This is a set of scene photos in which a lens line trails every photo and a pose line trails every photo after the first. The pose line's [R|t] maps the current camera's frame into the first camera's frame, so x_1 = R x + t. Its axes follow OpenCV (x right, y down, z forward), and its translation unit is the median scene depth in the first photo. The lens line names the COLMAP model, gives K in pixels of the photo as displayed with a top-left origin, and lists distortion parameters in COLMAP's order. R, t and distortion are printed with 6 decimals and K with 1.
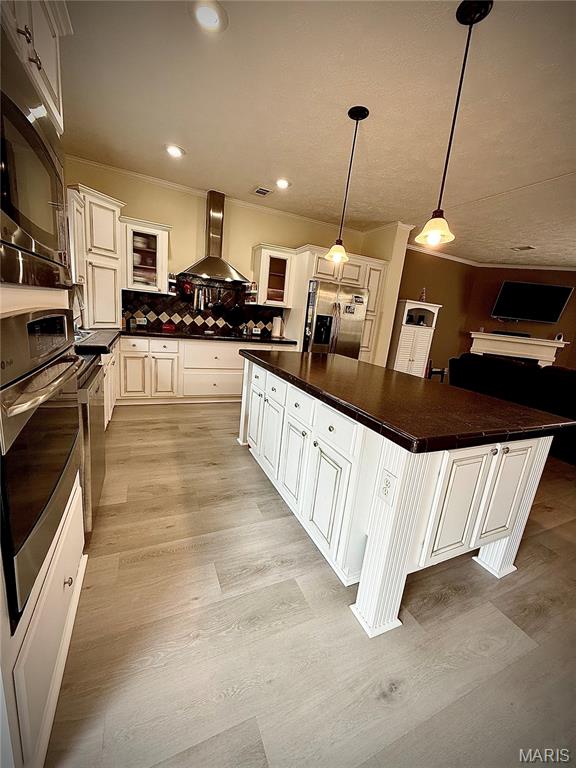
lens RADIAL K [[304.0, 0, 287.6], [0, 304.0, 382.0], [0, 0, 1]] dist [-0.002820, 0.000422]
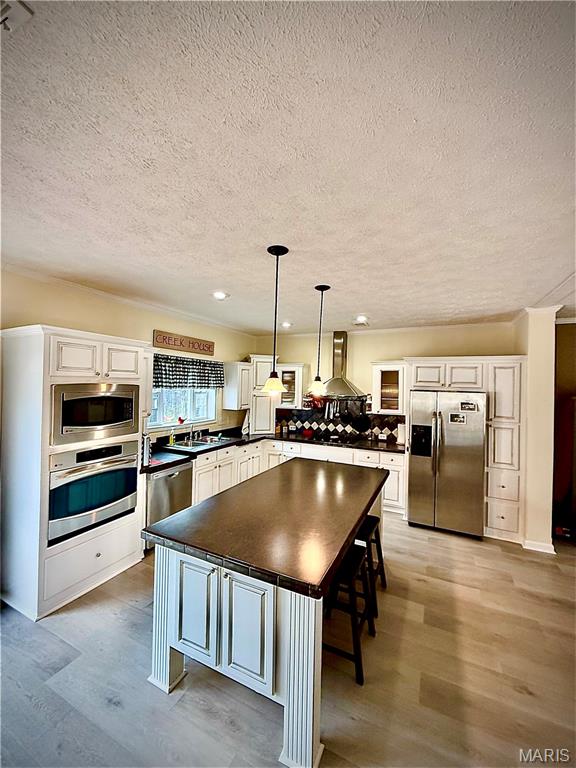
lens RADIAL K [[304.0, 0, 289.8], [0, 304.0, 384.2], [0, 0, 1]] dist [-0.002820, 0.000422]
pose [[0.638342, -0.091745, -0.764266, 0.569199], [-0.125951, 0.967042, -0.221285, -0.079982], [0.759379, 0.237516, 0.605748, 0.093005]]
